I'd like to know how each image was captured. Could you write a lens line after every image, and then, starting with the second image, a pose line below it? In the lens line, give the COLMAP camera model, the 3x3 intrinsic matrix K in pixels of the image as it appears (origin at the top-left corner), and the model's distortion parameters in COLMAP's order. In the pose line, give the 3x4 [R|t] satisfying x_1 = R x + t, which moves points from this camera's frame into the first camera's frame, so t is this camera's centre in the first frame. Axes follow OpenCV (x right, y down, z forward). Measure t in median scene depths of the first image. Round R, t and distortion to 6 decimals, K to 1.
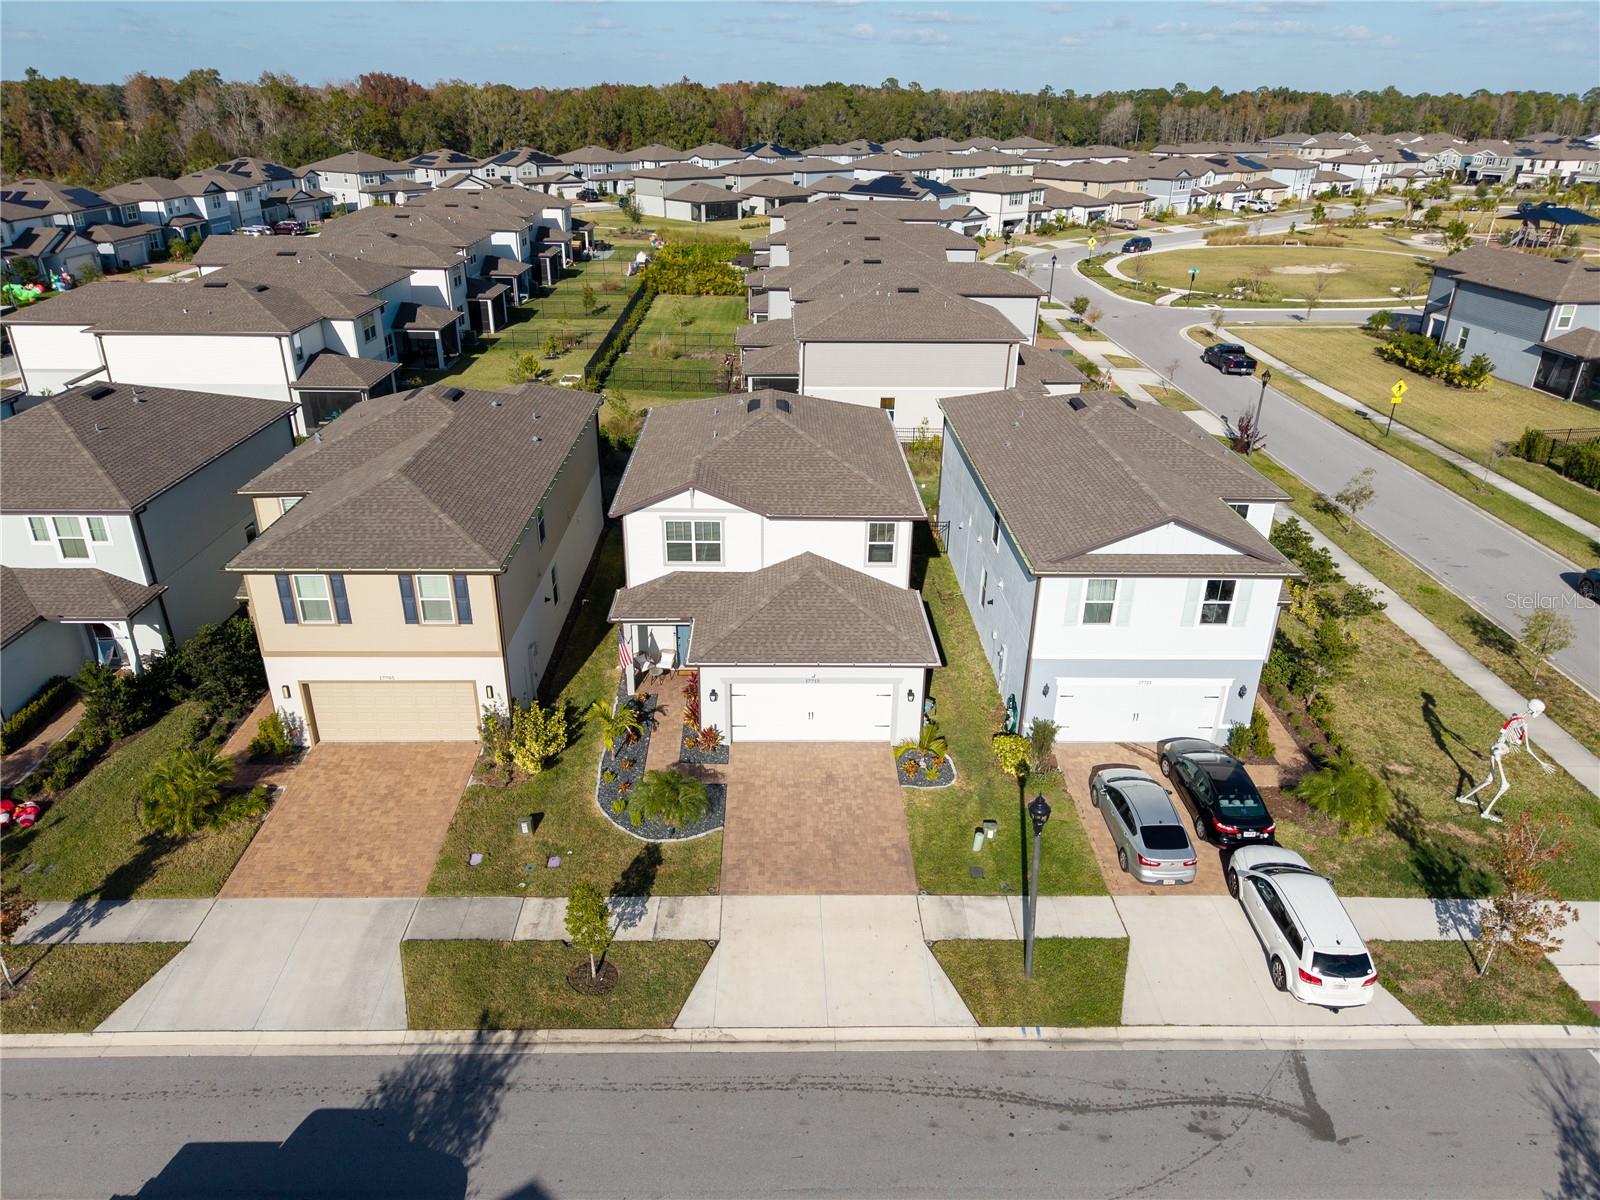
lens RADIAL K [[1072.9, 0, 800.0], [0, 1072.9, 600.0], [0, 0, 1]] dist [0.019933, -0.003717]
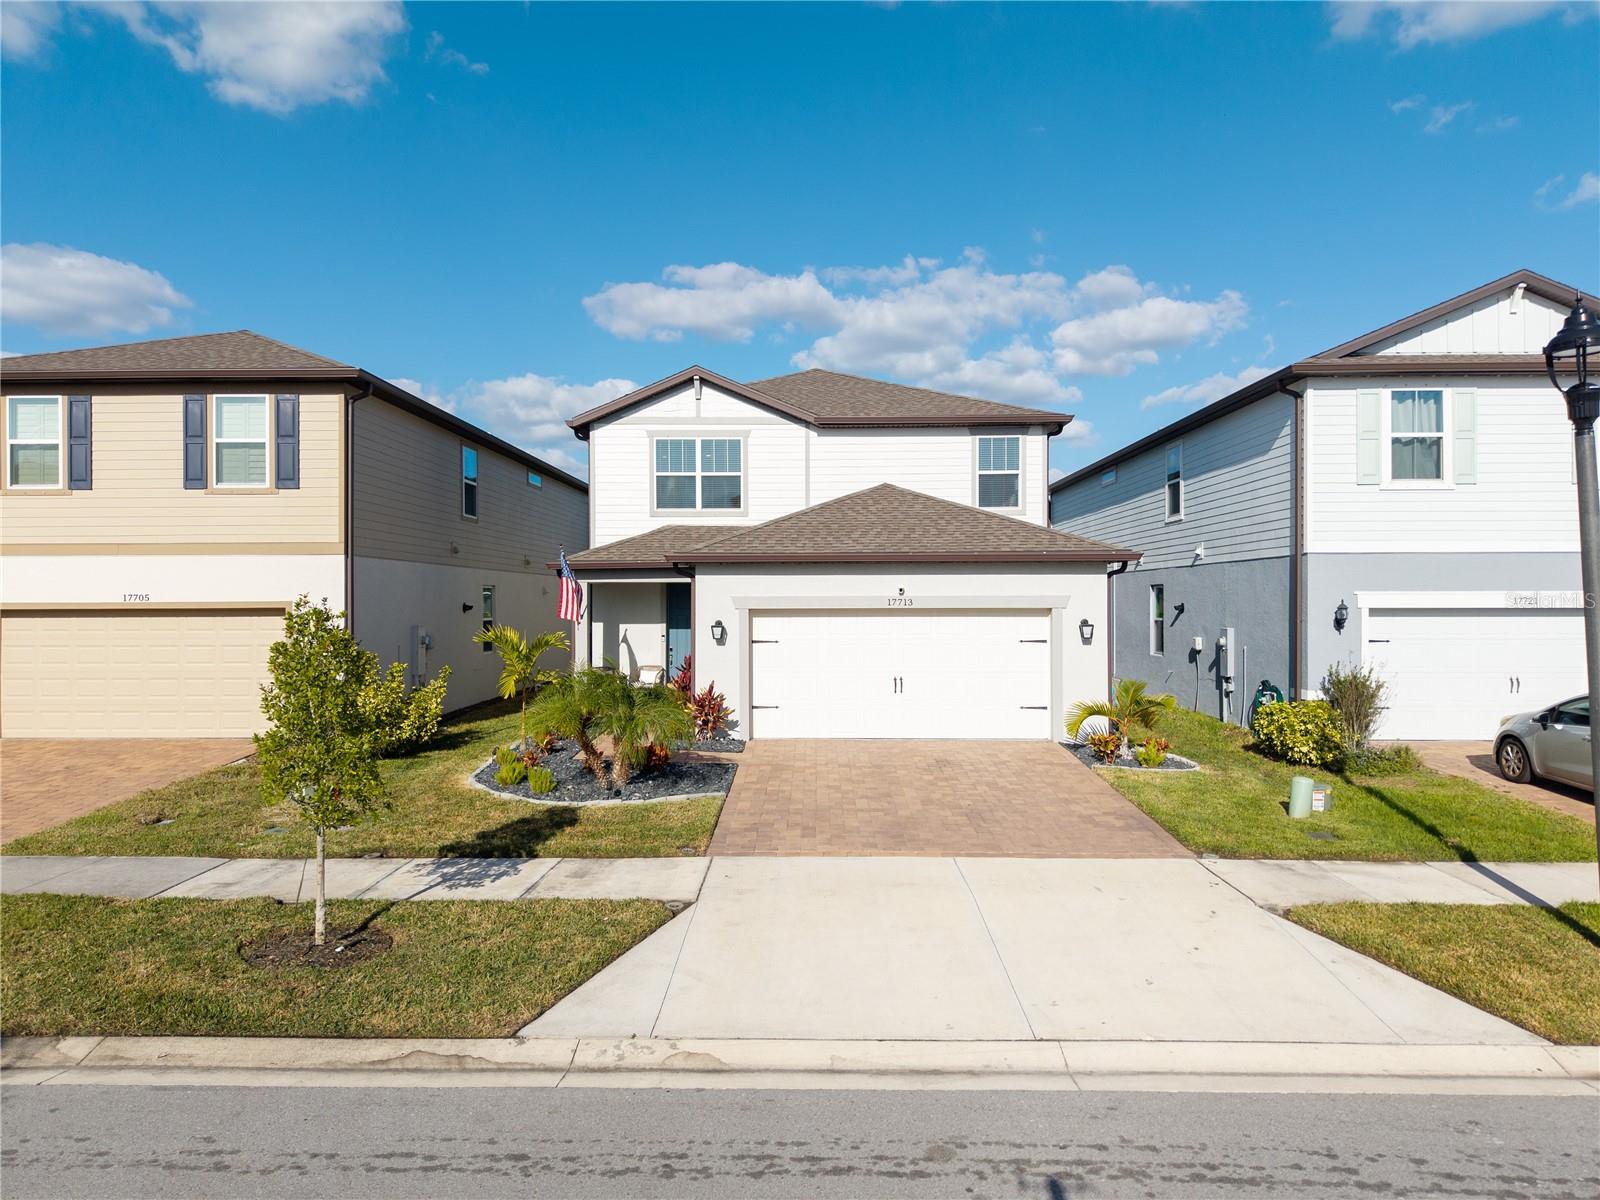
lens RADIAL K [[1076.8, 0, 800.0], [0, 1076.8, 600.0], [0, 0, 1]] dist [0.007319, -0.004670]
pose [[0.999181, -0.015615, -0.037317, -0.021563], [-0.001719, 0.905269, -0.424835, 0.346465], [0.040415, 0.424552, 0.904501, 0.569321]]
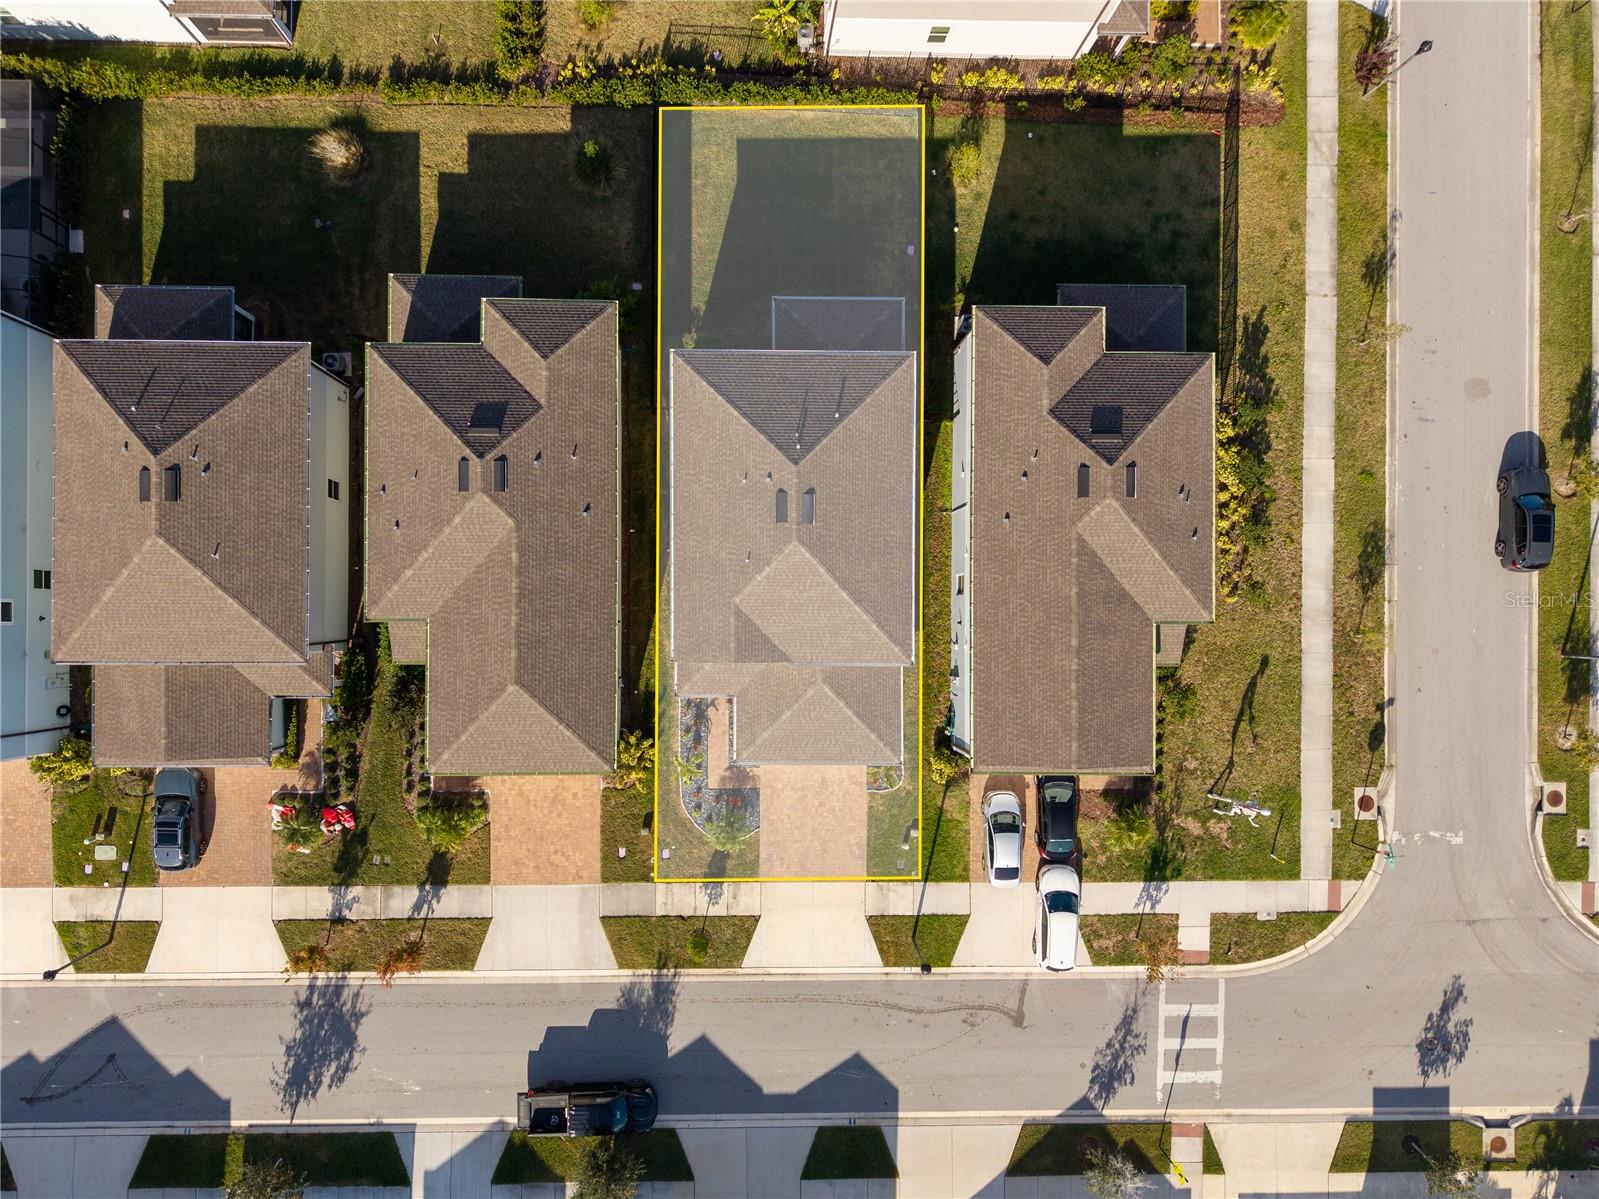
lens RADIAL K [[1098.3, 0, 785.6], [0, 1098.3, 599.9], [0, 0, 1]] dist [0.013605, -0.004268]
pose [[0.999606, 0.025794, 0.011069, -0.060665], [-0.021051, 0.428036, 0.903517, -1.589579], [0.018567, -0.903394, 0.428410, 0.605365]]
